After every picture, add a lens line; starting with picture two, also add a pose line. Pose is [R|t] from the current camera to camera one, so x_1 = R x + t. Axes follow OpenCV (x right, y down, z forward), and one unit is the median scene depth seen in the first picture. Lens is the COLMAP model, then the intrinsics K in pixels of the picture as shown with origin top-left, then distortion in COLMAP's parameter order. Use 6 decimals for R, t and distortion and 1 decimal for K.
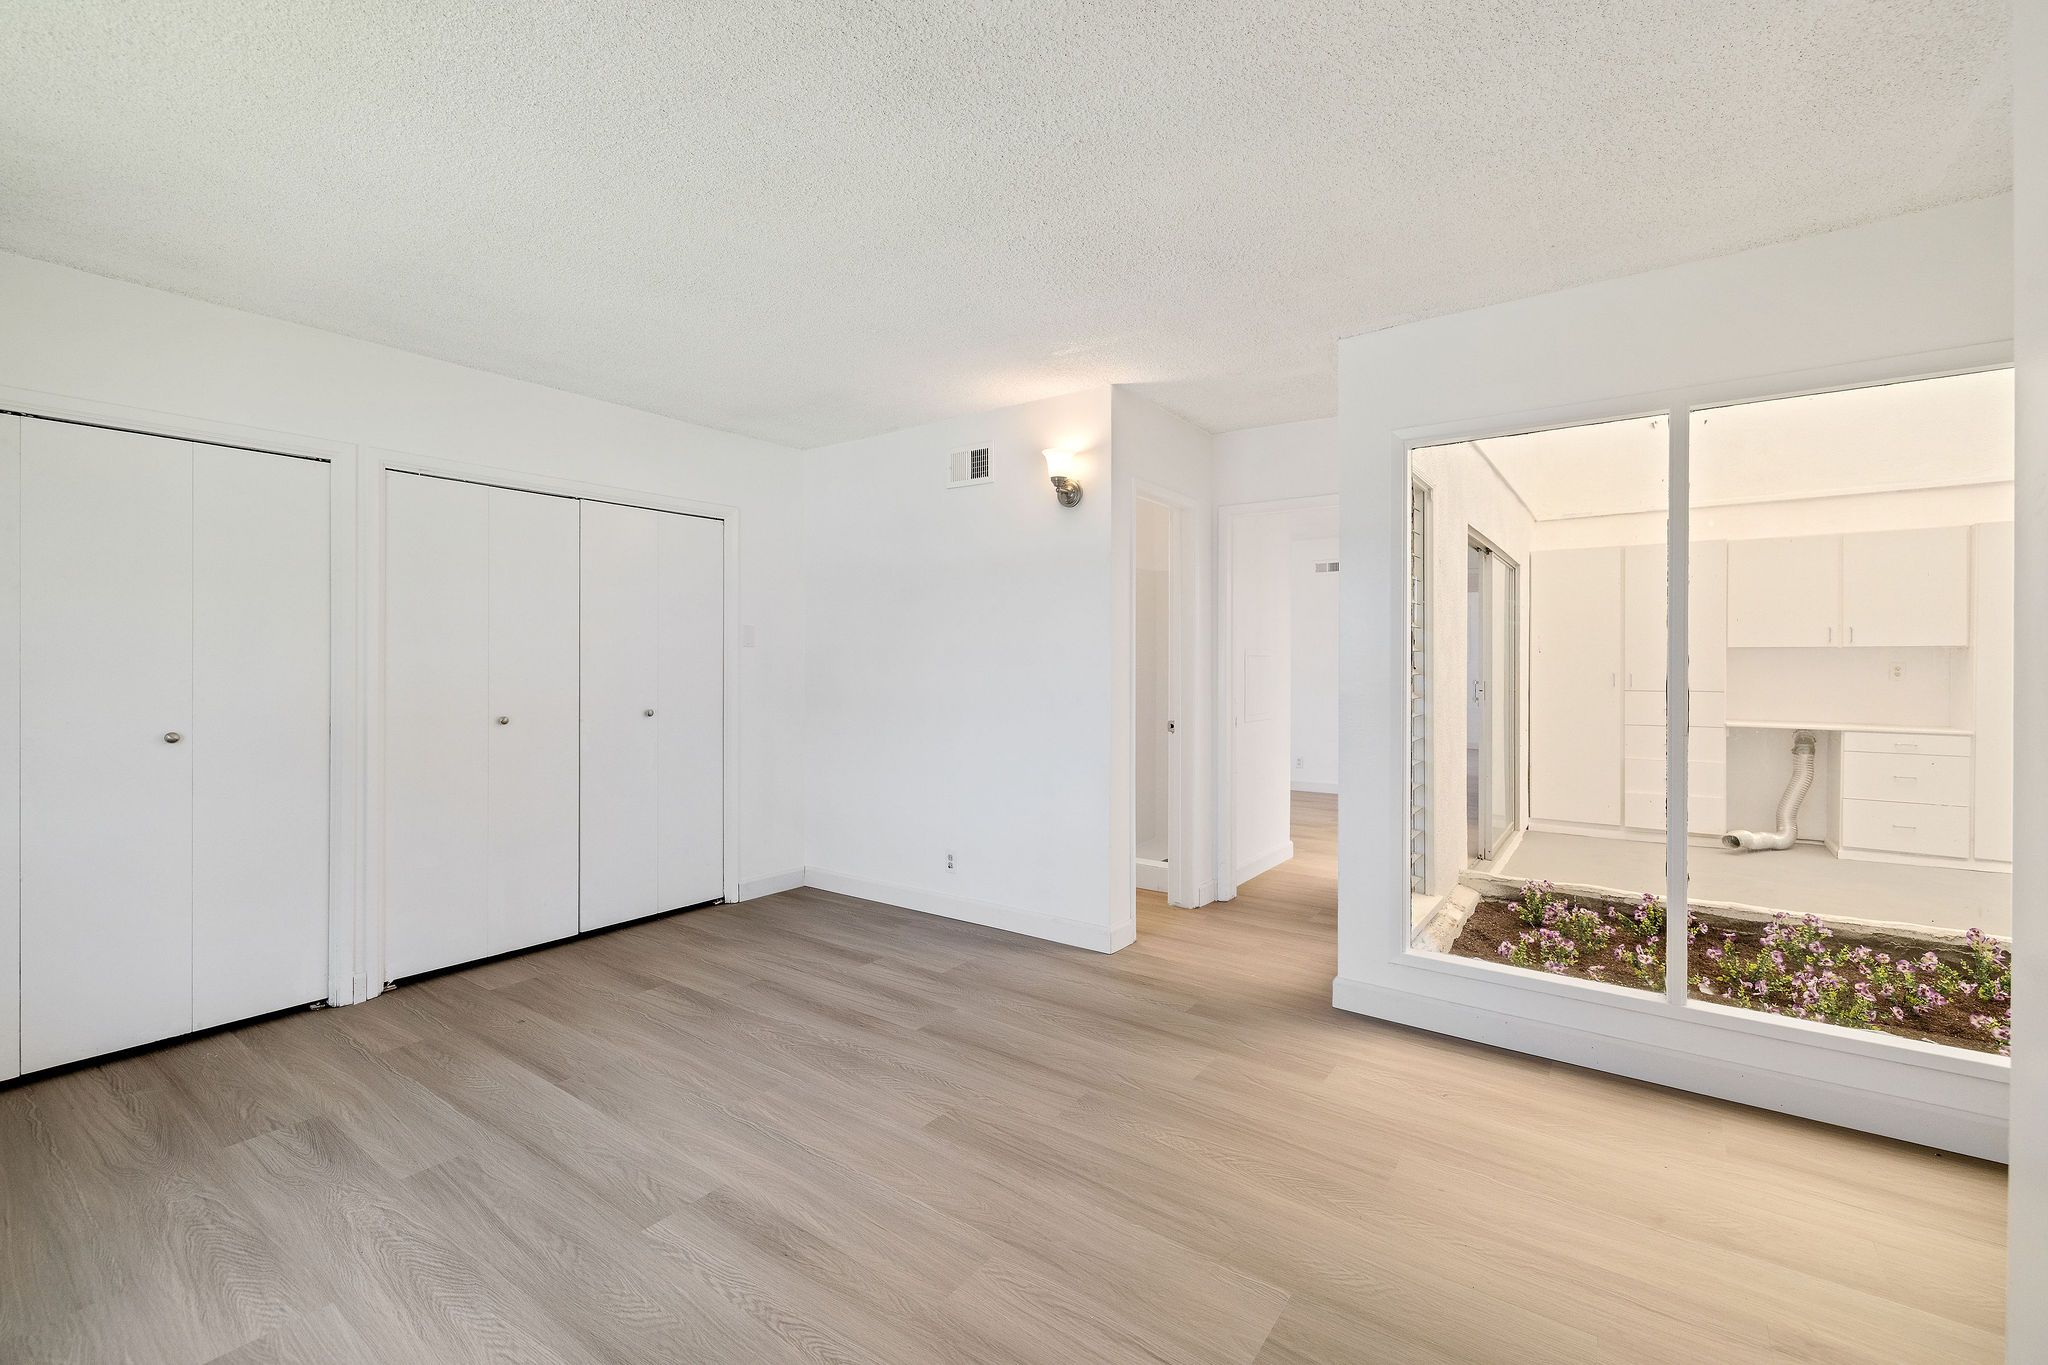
lens RADIAL K [[859.3, 0, 1019.1], [0, 859.3, 661.5], [0, 0, 1]] dist [-0.001568, -0.000033]
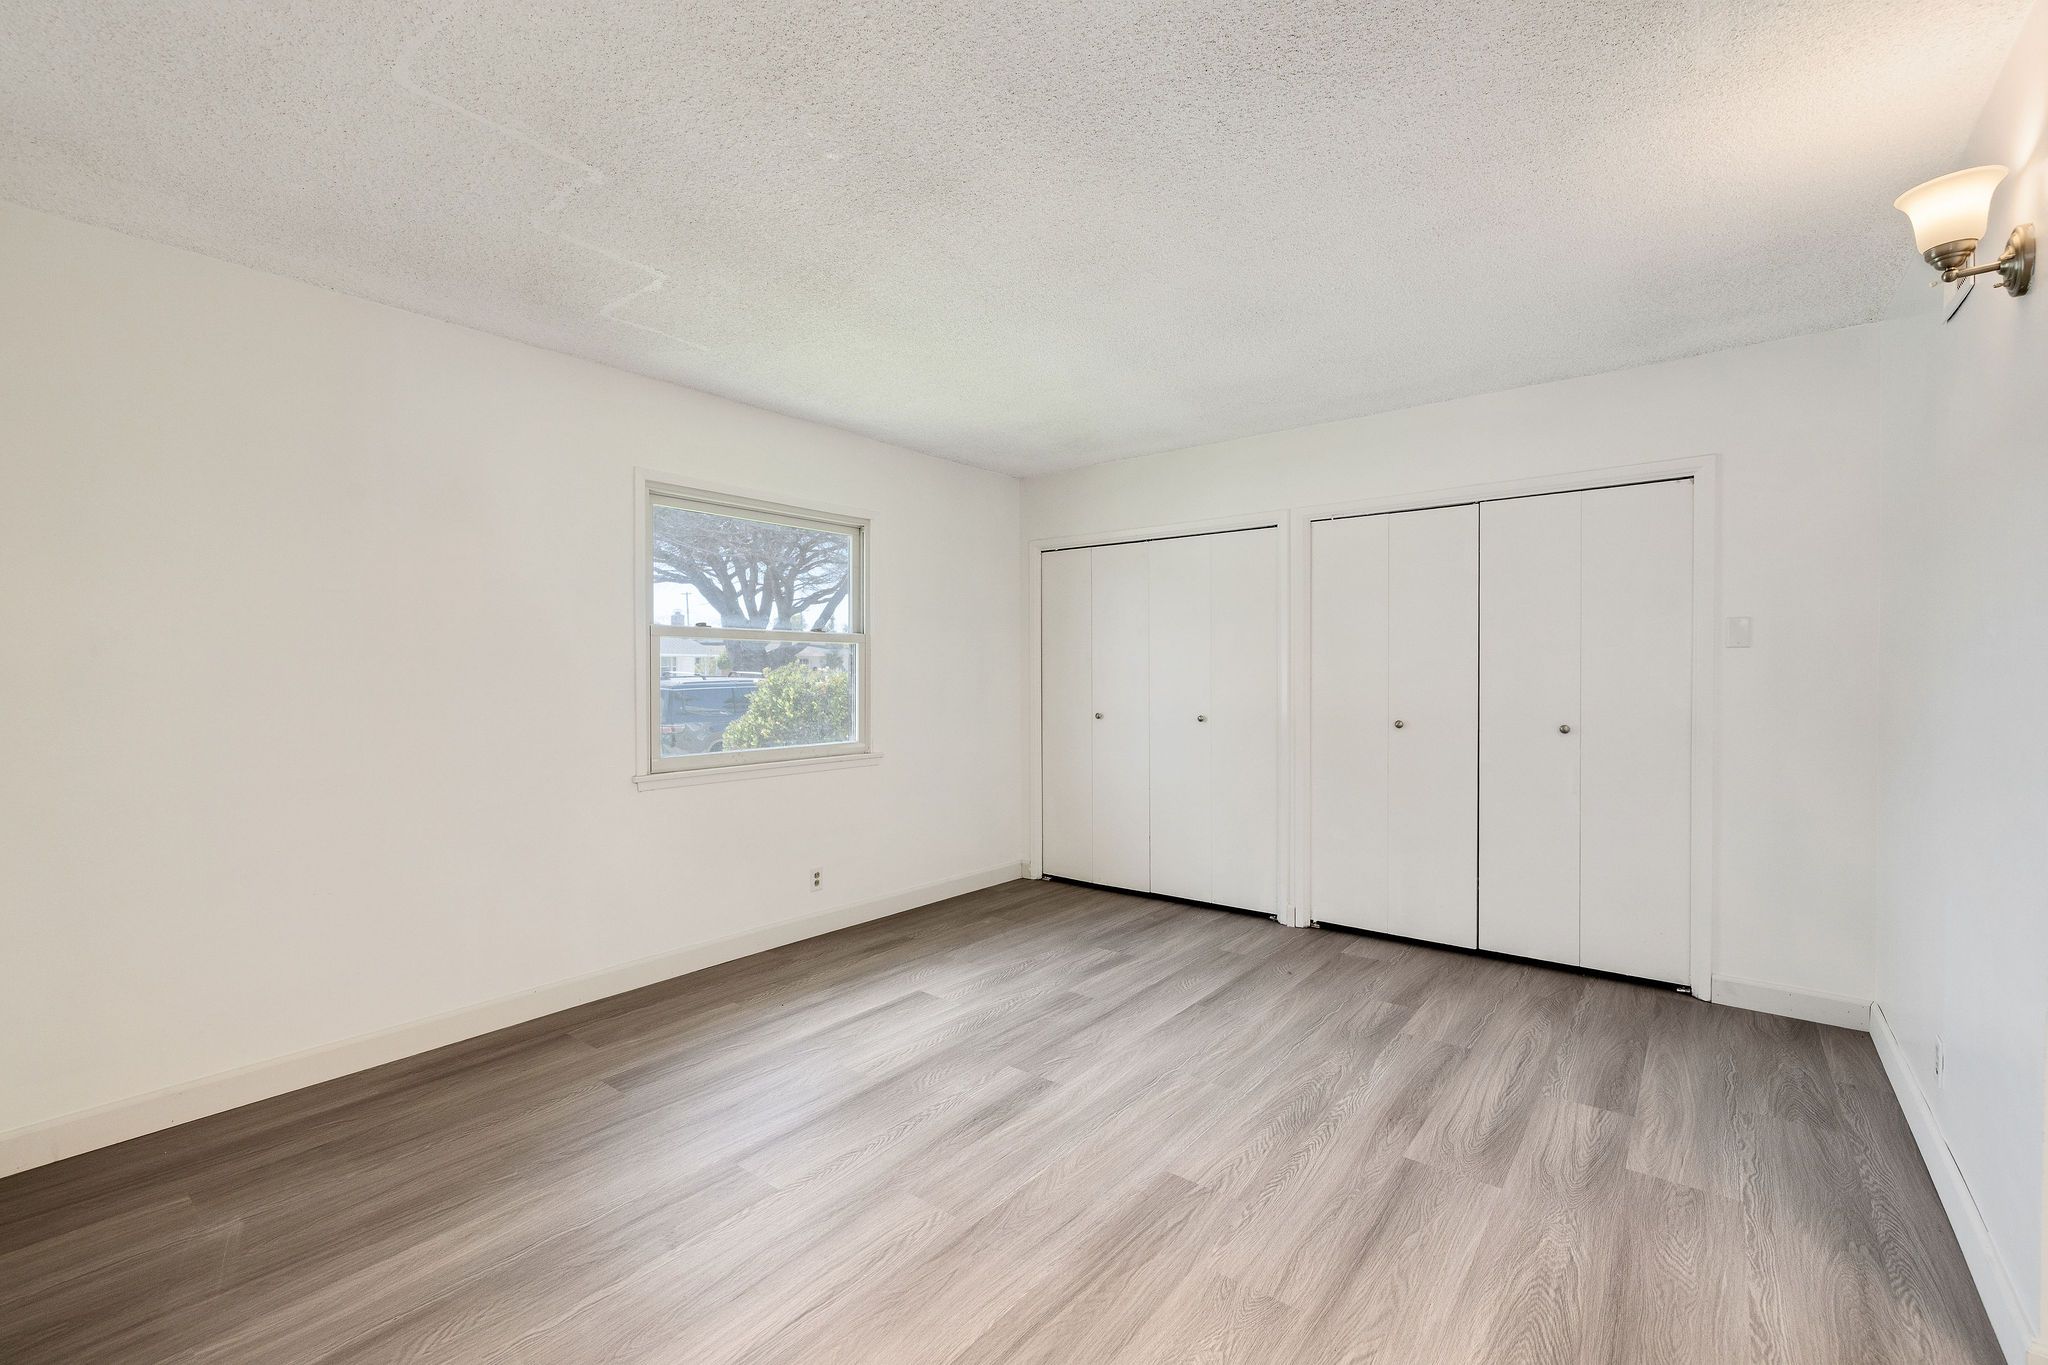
lens RADIAL K [[859.3, 0, 1019.1], [0, 859.3, 661.5], [0, 0, 1]] dist [-0.001568, -0.000033]
pose [[-0.035429, -0.015676, -0.999249, 0.668686], [0.002571, 0.999872, -0.015777, 0.004187], [0.999369, -0.003128, -0.035384, 0.705176]]
